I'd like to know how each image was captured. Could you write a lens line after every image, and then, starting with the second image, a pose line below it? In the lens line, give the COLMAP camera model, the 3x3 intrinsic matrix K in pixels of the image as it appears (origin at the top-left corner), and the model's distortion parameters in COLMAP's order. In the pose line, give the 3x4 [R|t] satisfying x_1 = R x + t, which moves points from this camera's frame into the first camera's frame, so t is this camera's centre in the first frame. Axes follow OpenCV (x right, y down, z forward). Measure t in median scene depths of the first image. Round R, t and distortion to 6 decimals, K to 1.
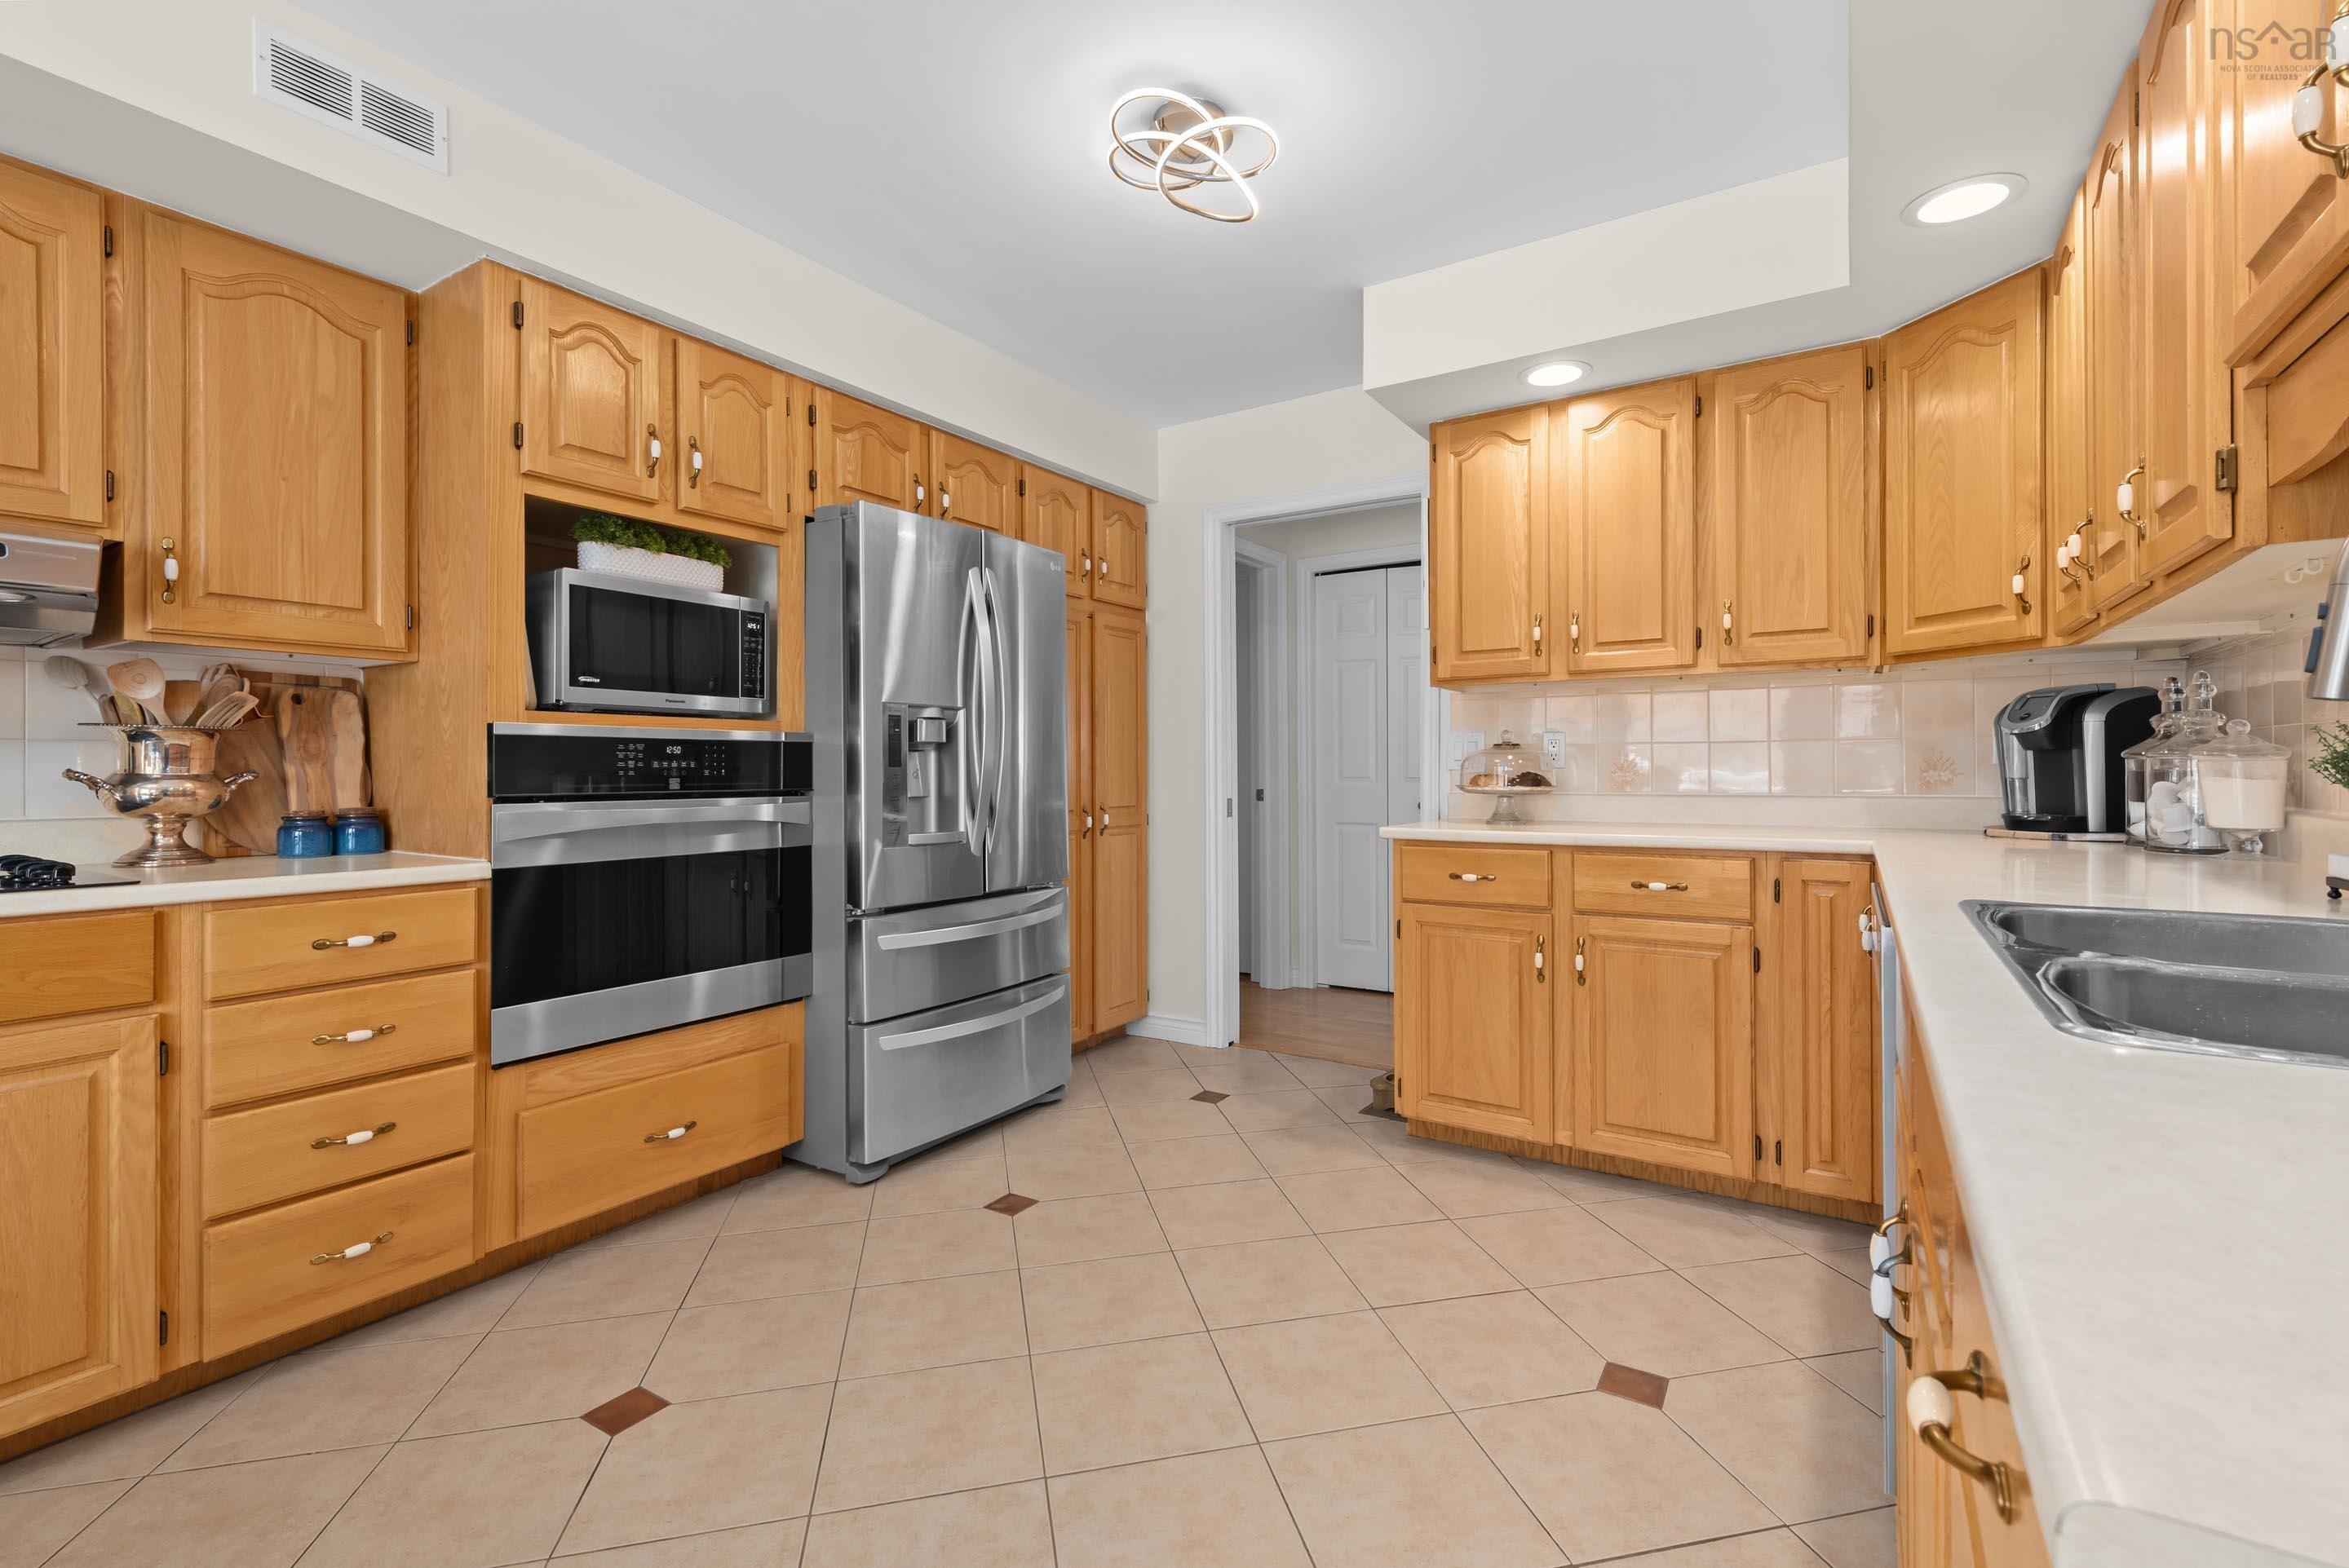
lens RADIAL K [[1046.9, 0, 1173.7], [0, 1046.9, 763.7], [0, 0, 1]] dist [0.004484, 0.000601]
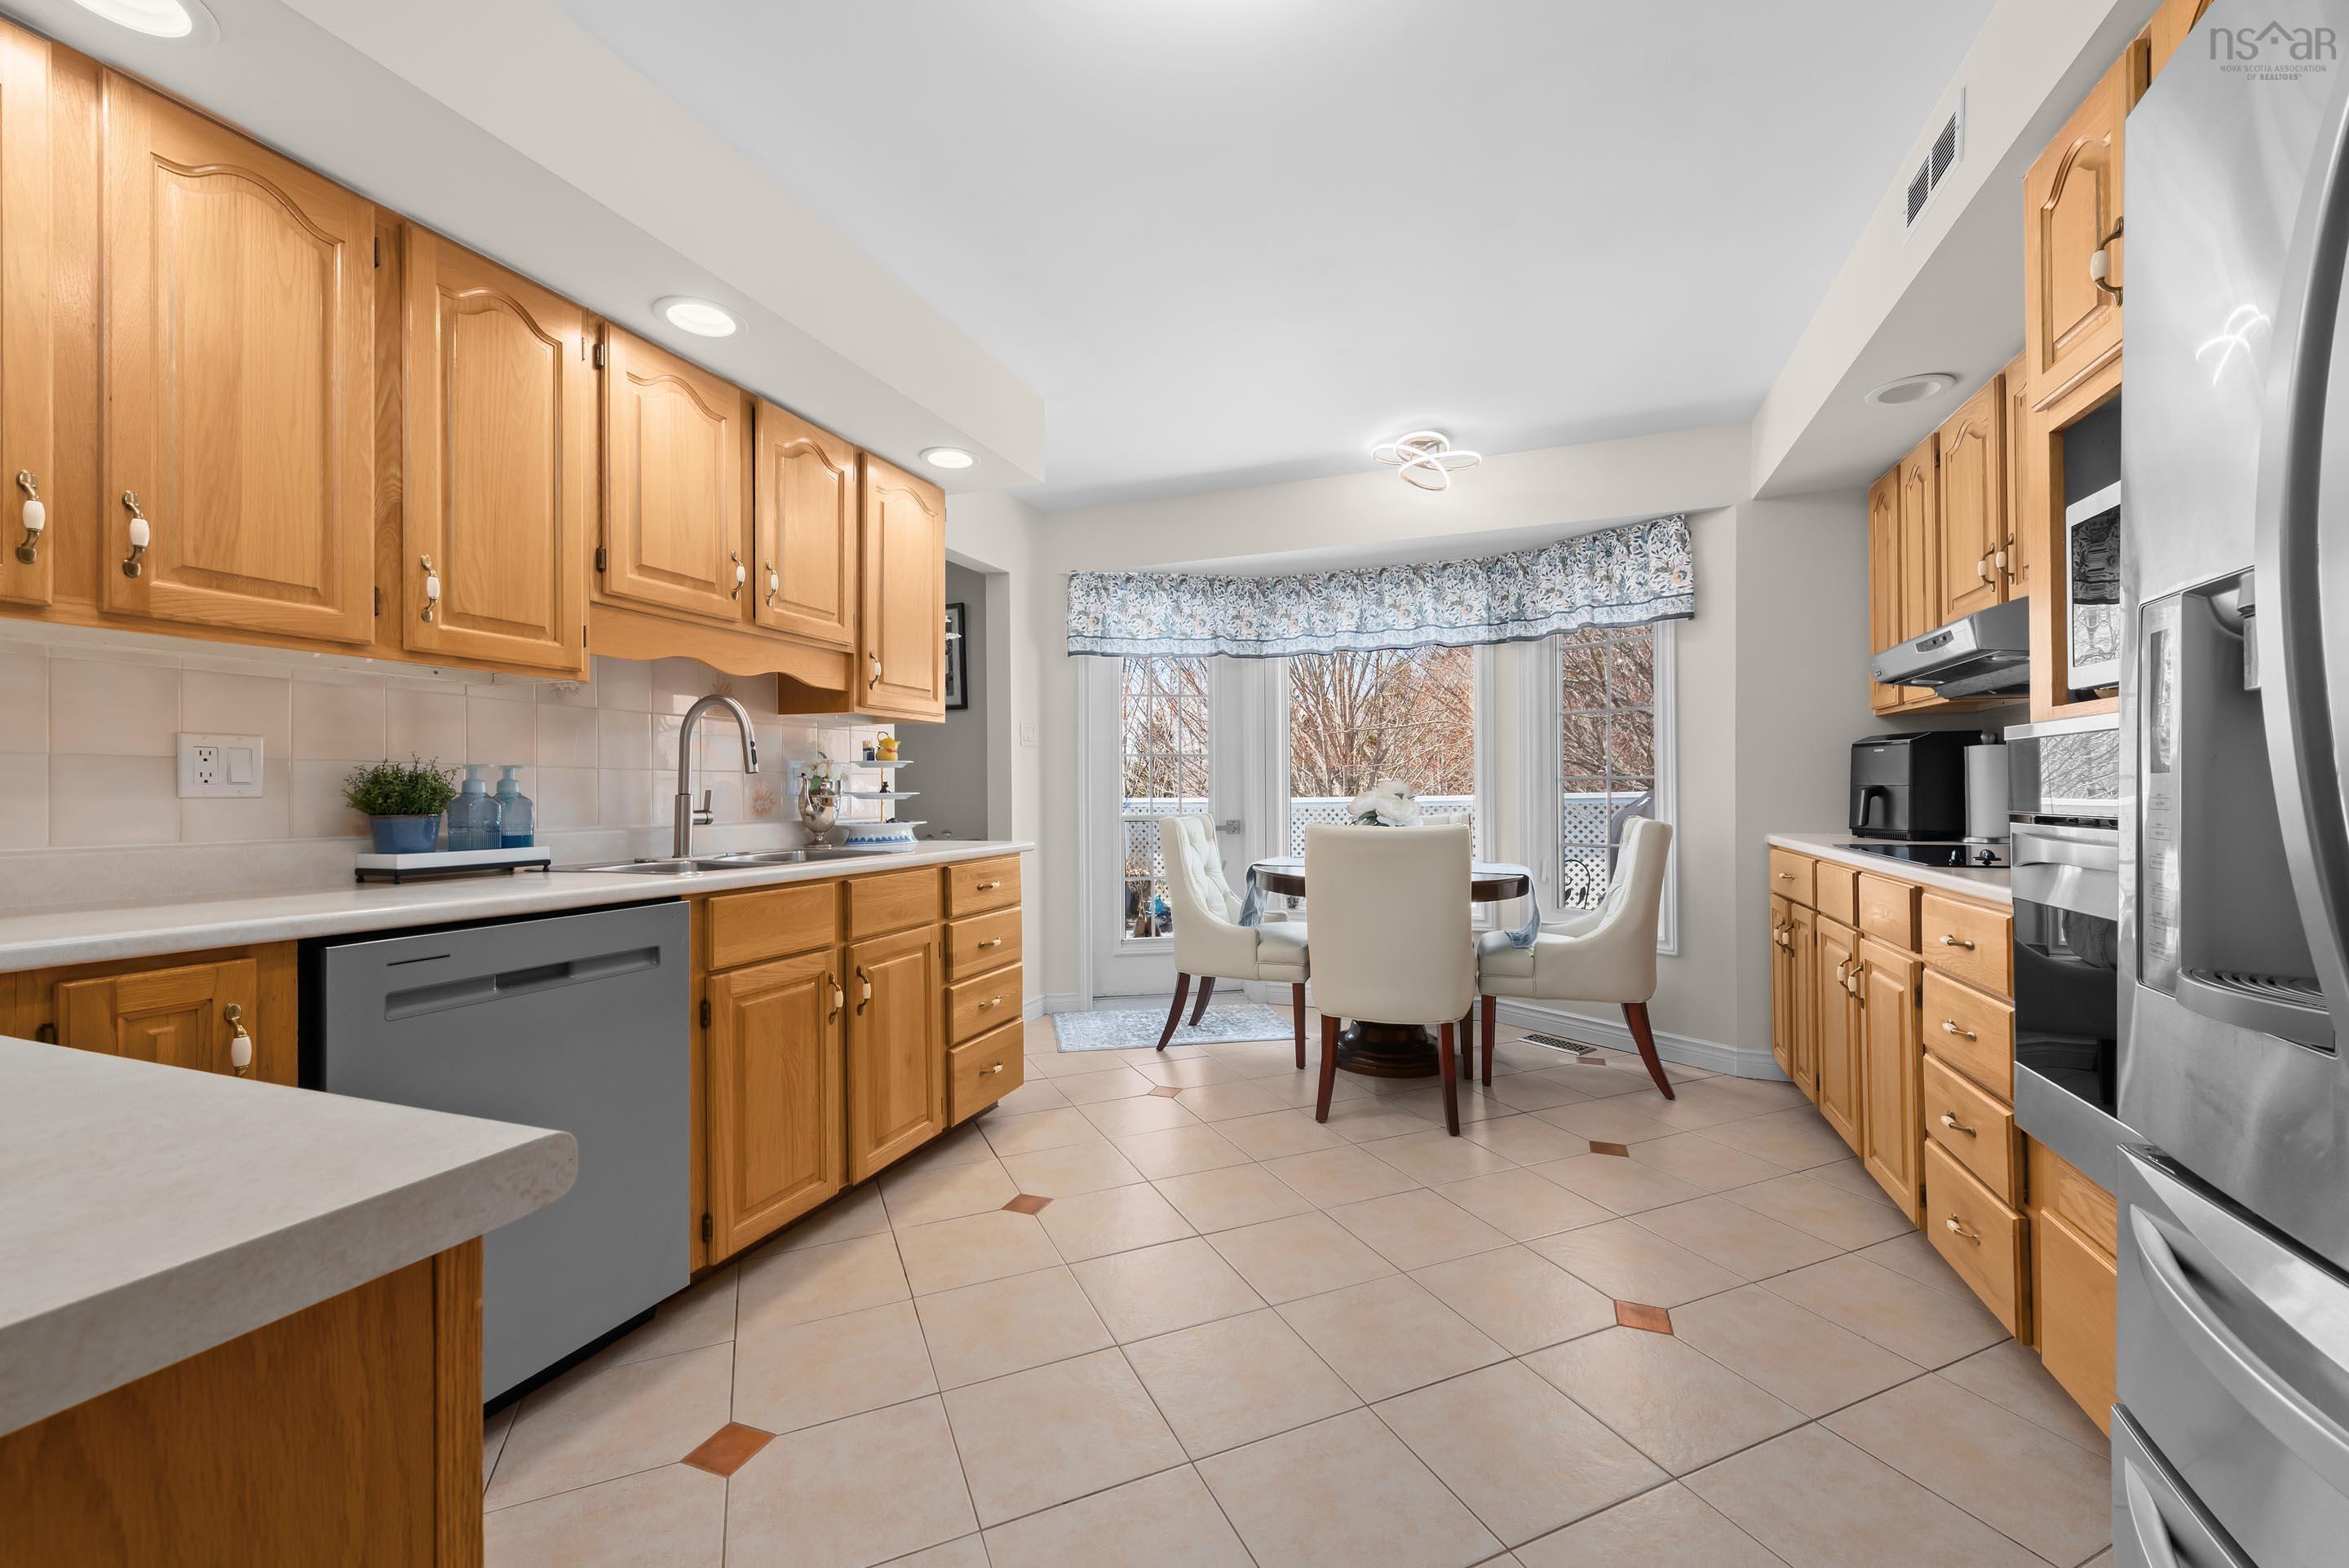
lens RADIAL K [[921.9, 0, 1170.5], [0, 921.9, 790.4], [0, 0, 1]] dist [-0.001546, -0.000300]
pose [[-0.981288, 0.008912, -0.192341, 0.164986], [0.009488, 0.999953, -0.002072, 0.007415], [0.192314, -0.003858, -0.981326, 1.541042]]
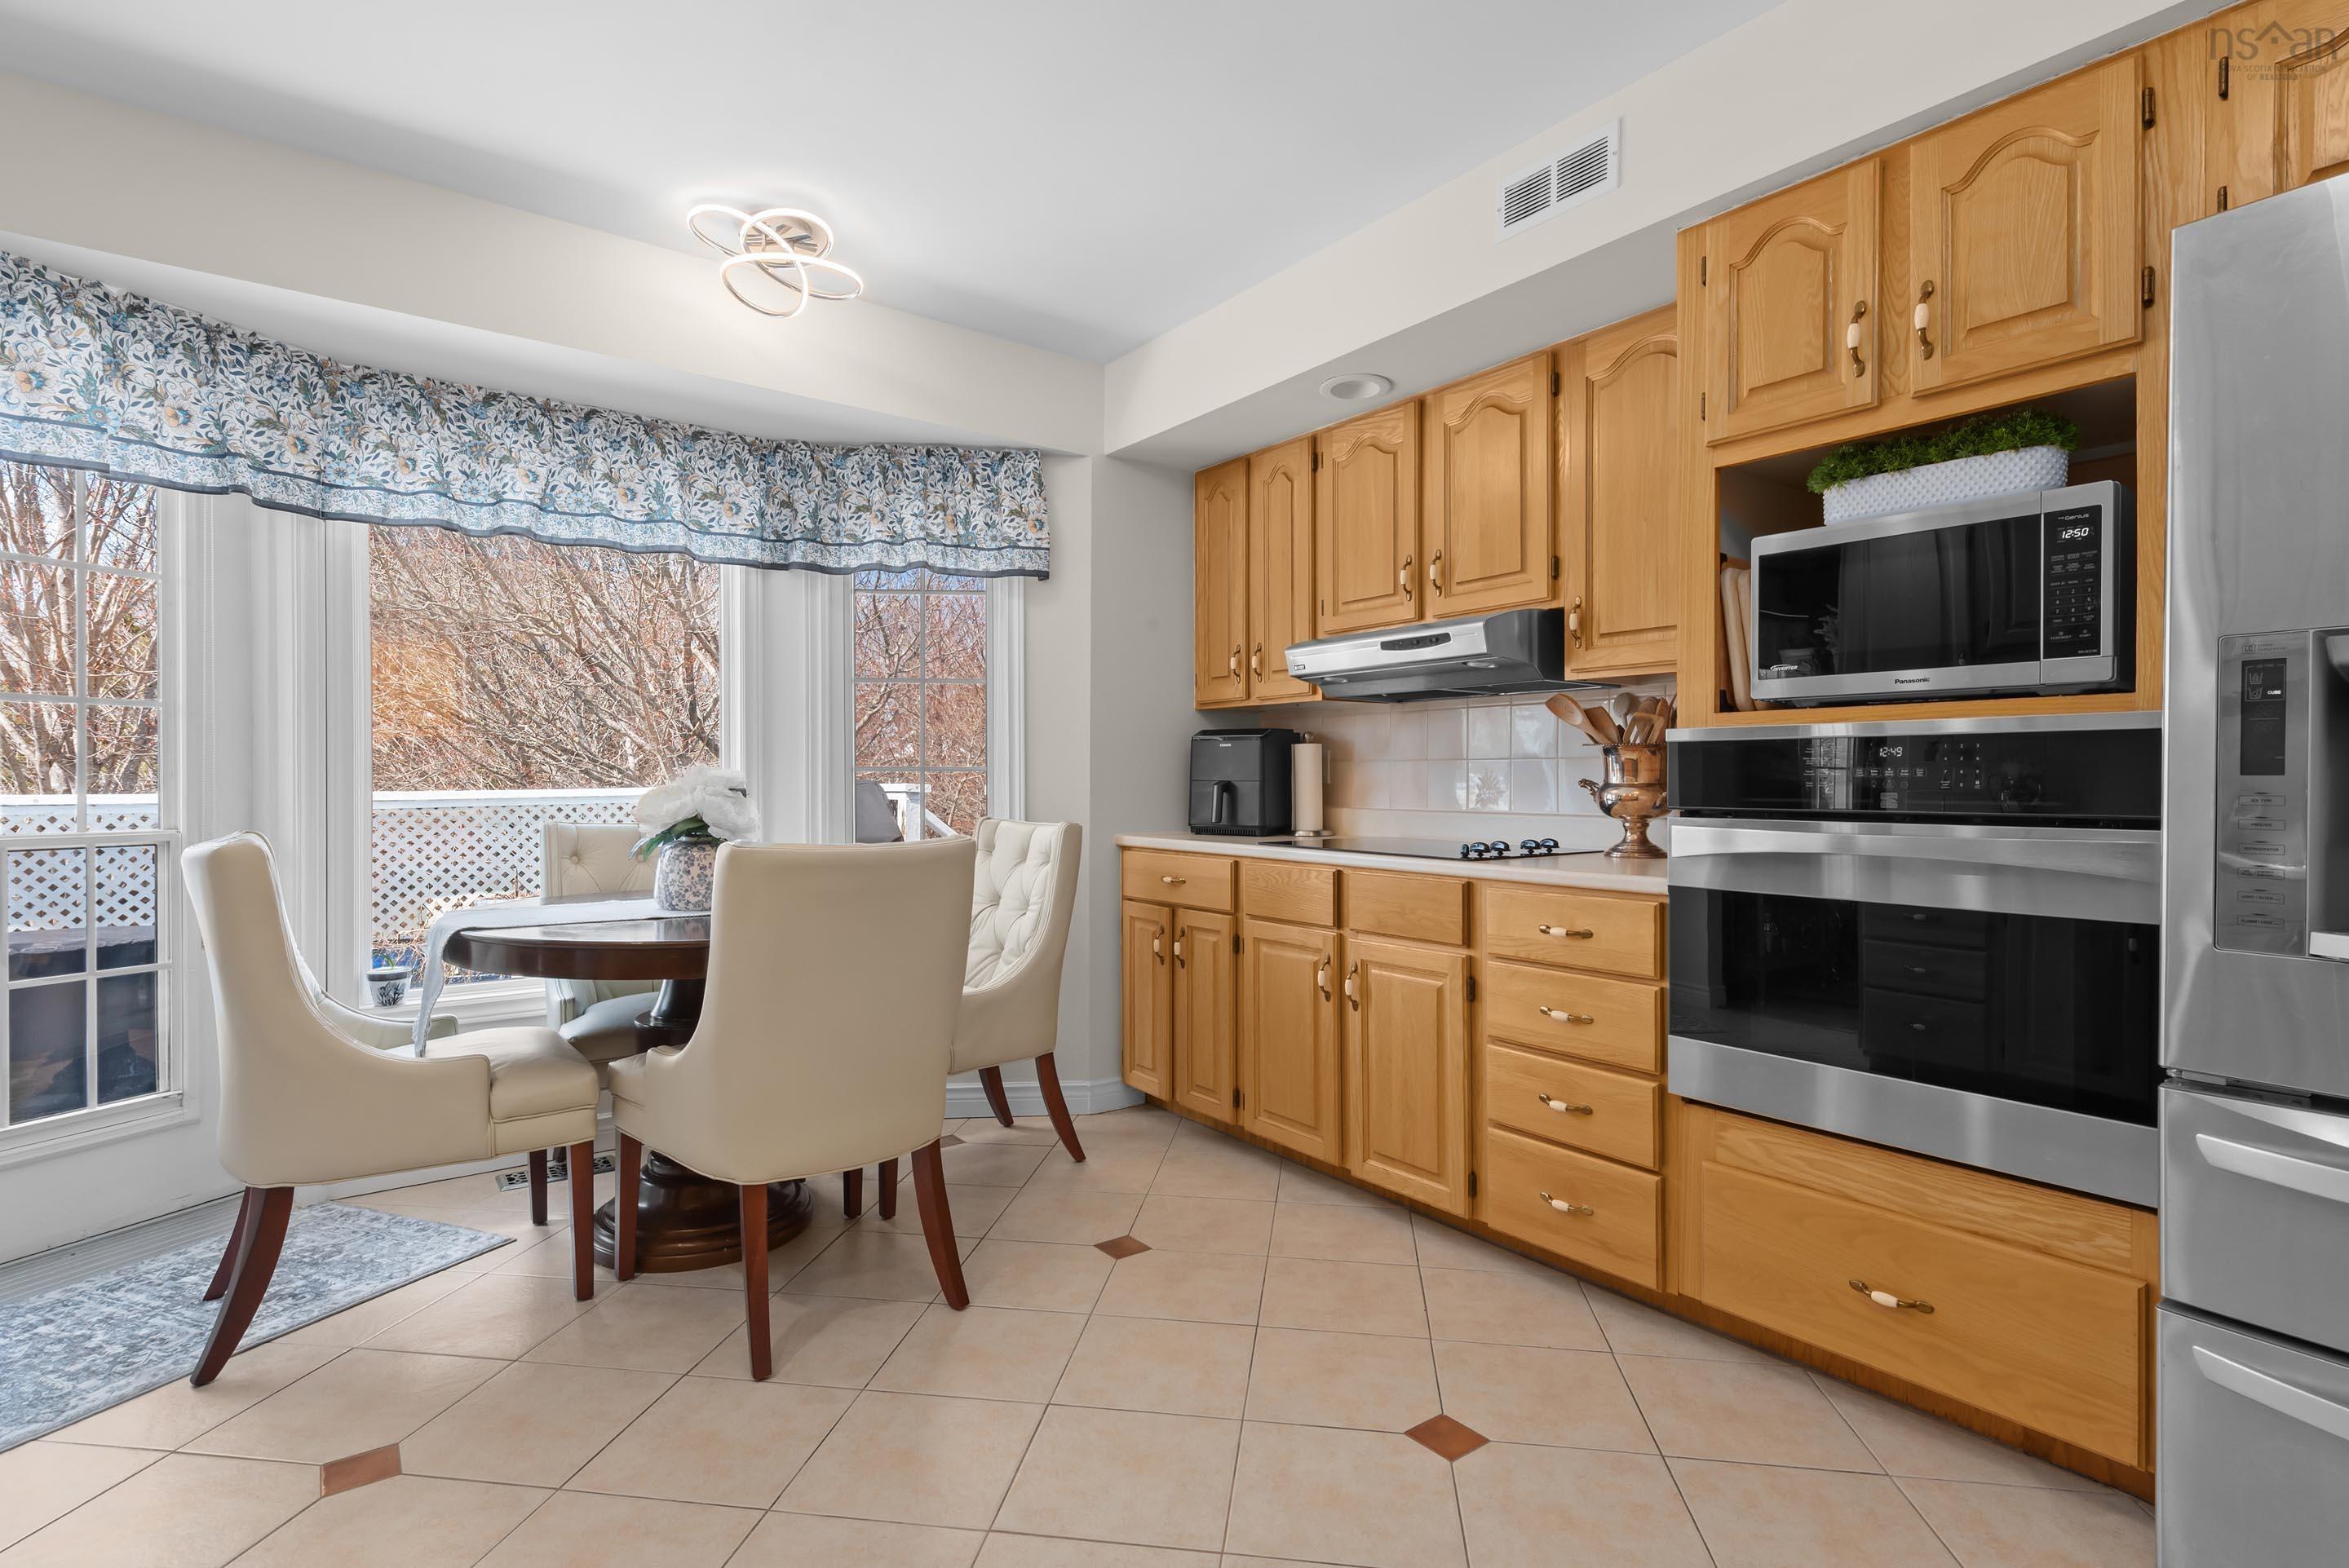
lens RADIAL K [[1125.0, 0, 1179.7], [0, 1125.0, 787.4], [0, 0, 1]] dist [0.000643, -0.002185]
pose [[-0.349562, 0.005451, -0.936897, 0.426738], [0.000101, 0.999983, 0.005780, 0.007016], [0.936913, 0.001926, -0.349557, 0.902130]]
